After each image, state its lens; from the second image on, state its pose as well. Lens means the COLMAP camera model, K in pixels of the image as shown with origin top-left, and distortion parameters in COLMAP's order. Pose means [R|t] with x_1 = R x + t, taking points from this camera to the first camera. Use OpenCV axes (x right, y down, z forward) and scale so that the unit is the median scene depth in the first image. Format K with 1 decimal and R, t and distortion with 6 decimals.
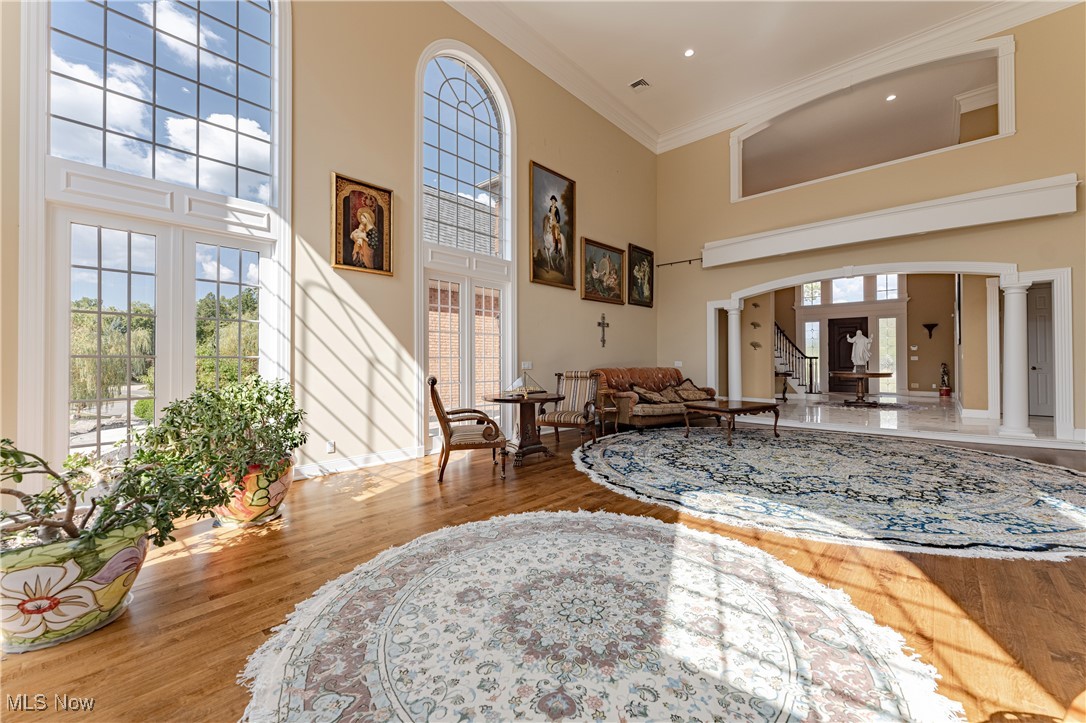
lens RADIAL K [[427.8, 0, 543.0], [0, 427.8, 361.5], [0, 0, 1]] dist [-0.001545, -0.000091]
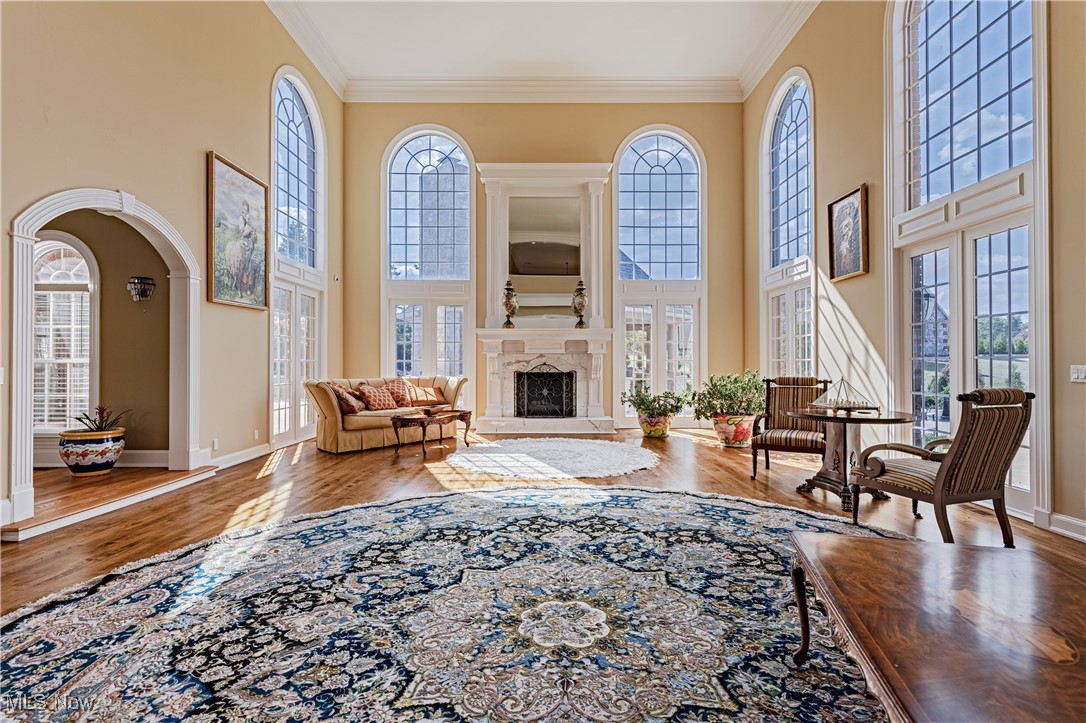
lens RADIAL K [[488.0, 0, 543.0], [0, 488.0, 361.5], [0, 0, 1]] dist [0.001474, -0.000002]
pose [[-0.734360, 0.000872, -0.678759, 1.135387], [0.001202, 0.999999, -0.000016, -0.005610], [0.678759, -0.000827, -0.734361, 1.631474]]
